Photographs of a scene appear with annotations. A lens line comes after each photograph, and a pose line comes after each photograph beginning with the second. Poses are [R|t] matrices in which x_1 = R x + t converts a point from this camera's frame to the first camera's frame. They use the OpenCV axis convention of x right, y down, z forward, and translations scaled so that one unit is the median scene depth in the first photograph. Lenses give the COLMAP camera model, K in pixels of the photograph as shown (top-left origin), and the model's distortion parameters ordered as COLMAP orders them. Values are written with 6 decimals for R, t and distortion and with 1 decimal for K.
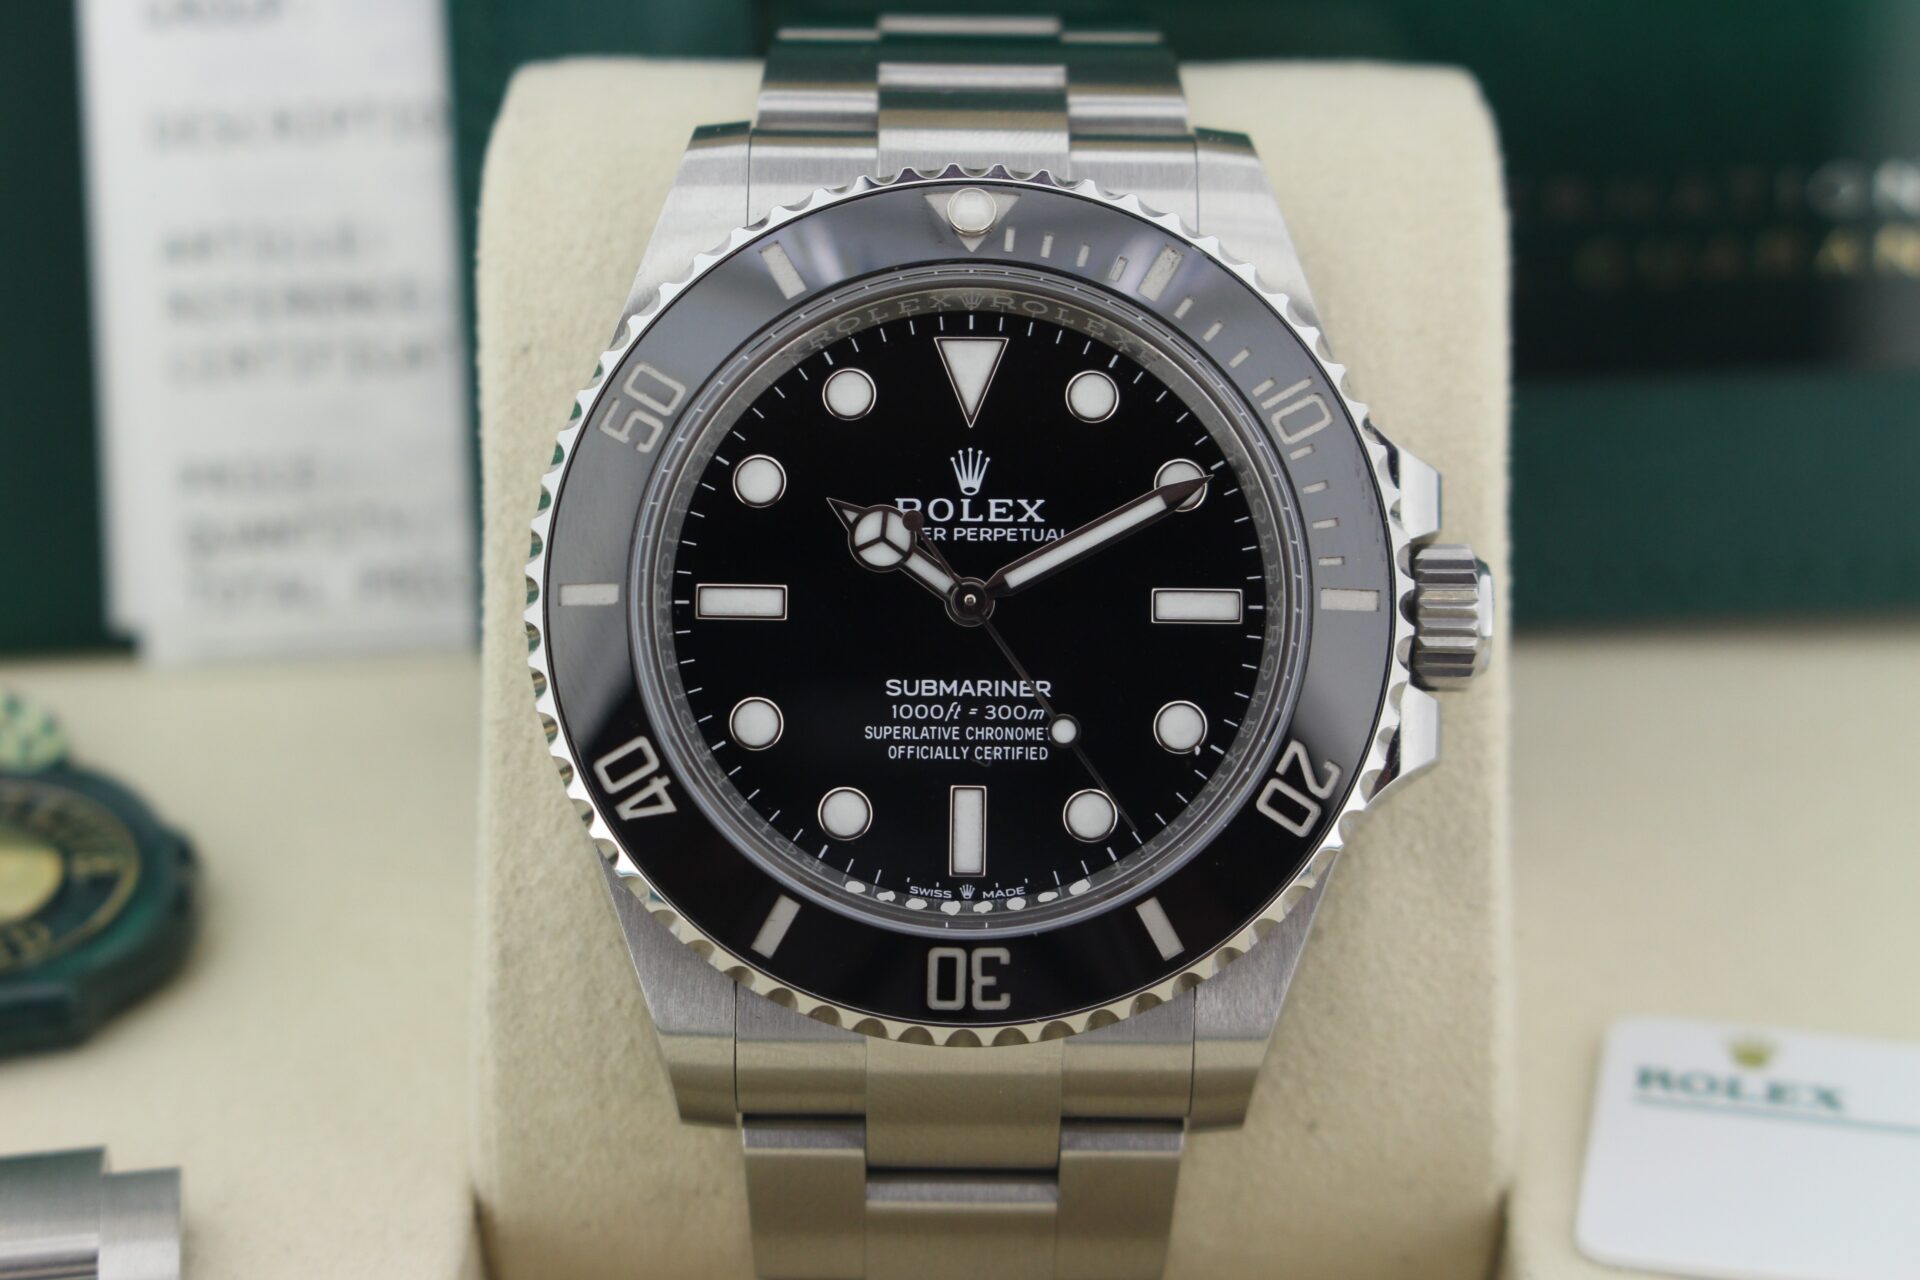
lens RADIAL K [[4986.4, 0, 959.4], [0, 4986.4, 642.9], [0, 0, 1]] dist [0.144528, 0.000000]
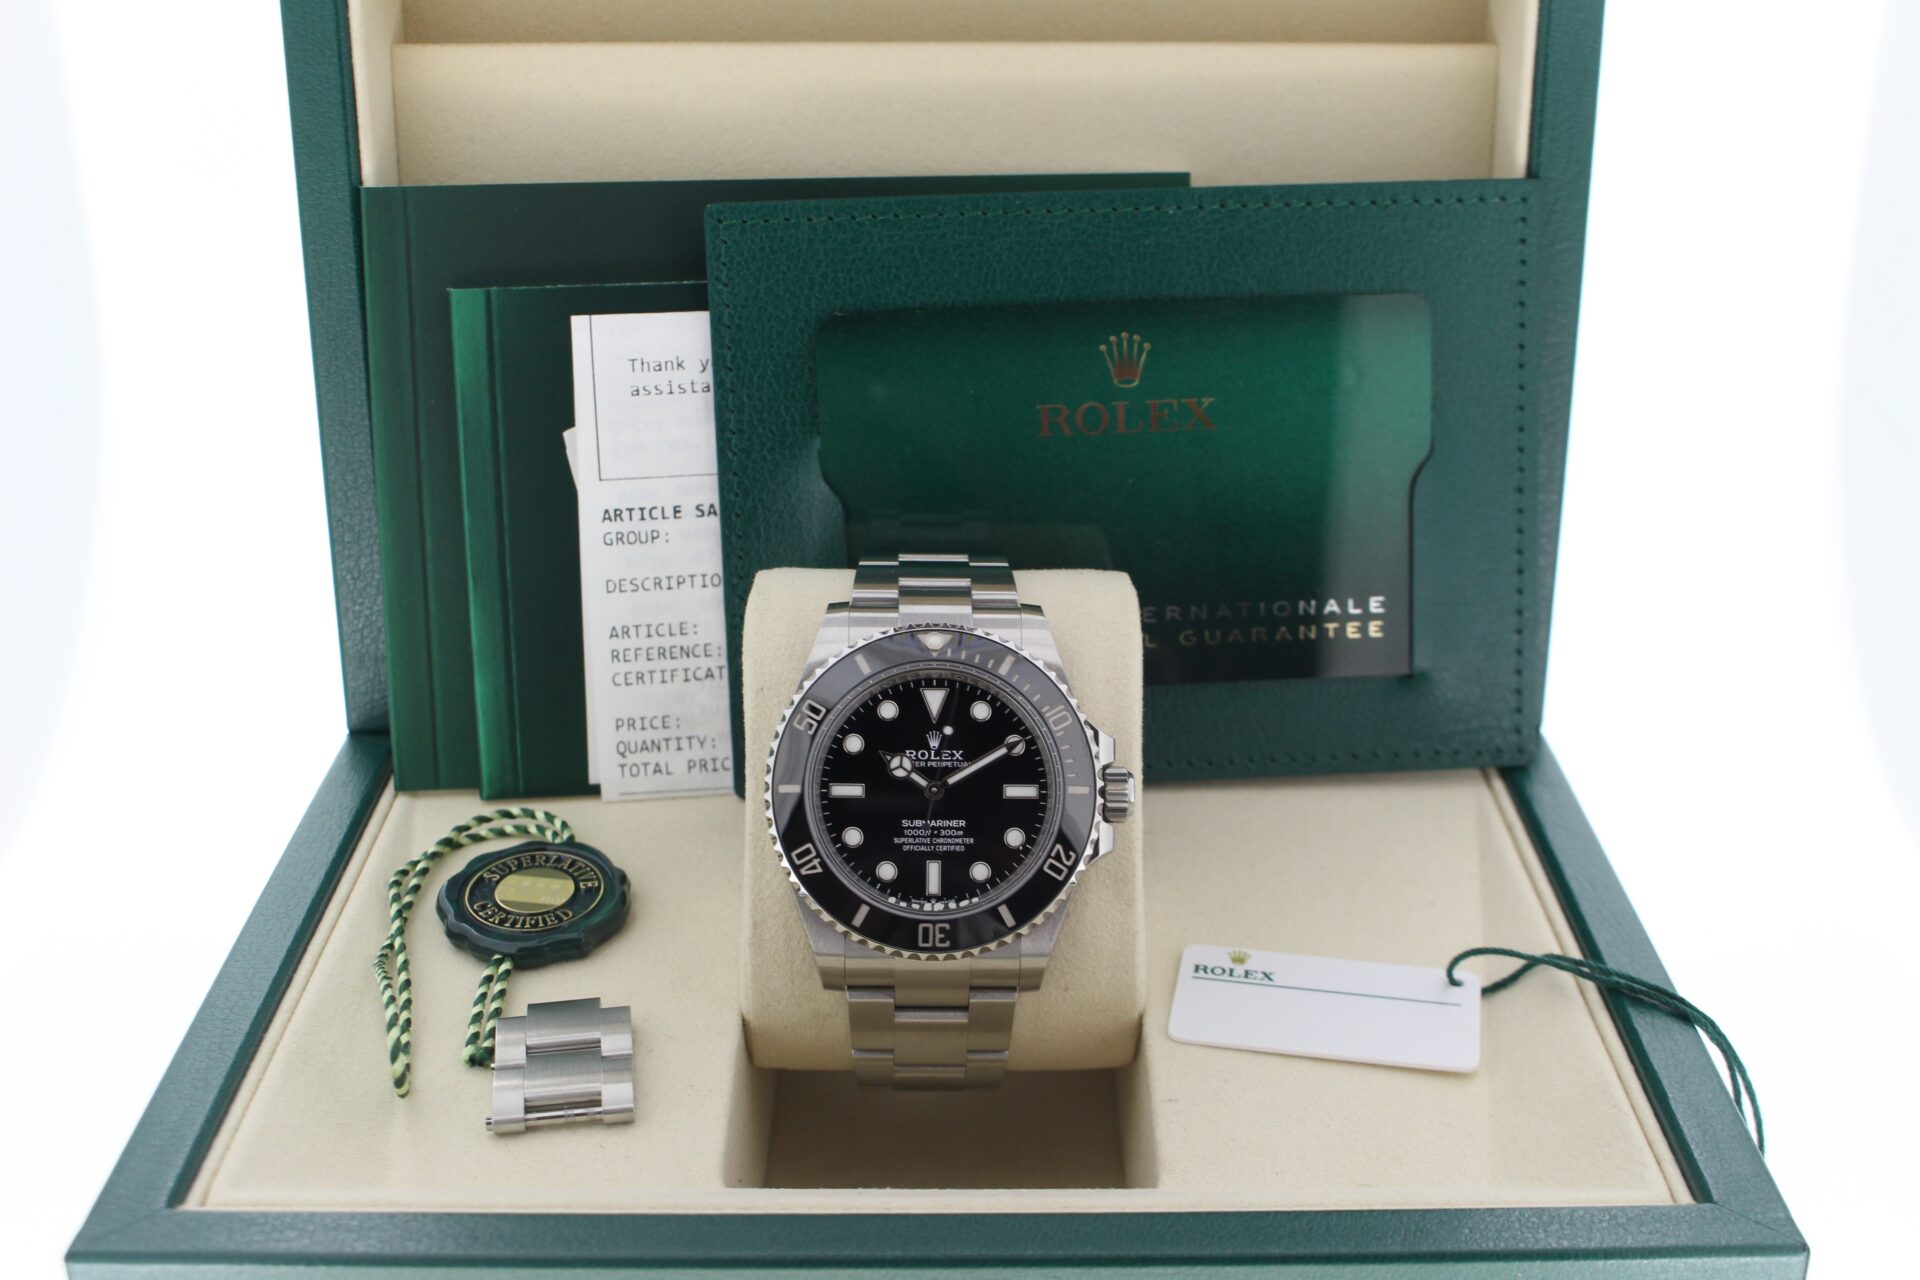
lens RADIAL K [[3036.0, 0, 960.6], [0, 3036.0, 636.0], [0, 0, 1]] dist [0.049979, 0.000000]
pose [[0.999921, -0.001692, 0.012421, -0.003617], [0.001693, 0.999999, -0.000029, -0.086899], [-0.012421, 0.000050, 0.999923, -0.578687]]
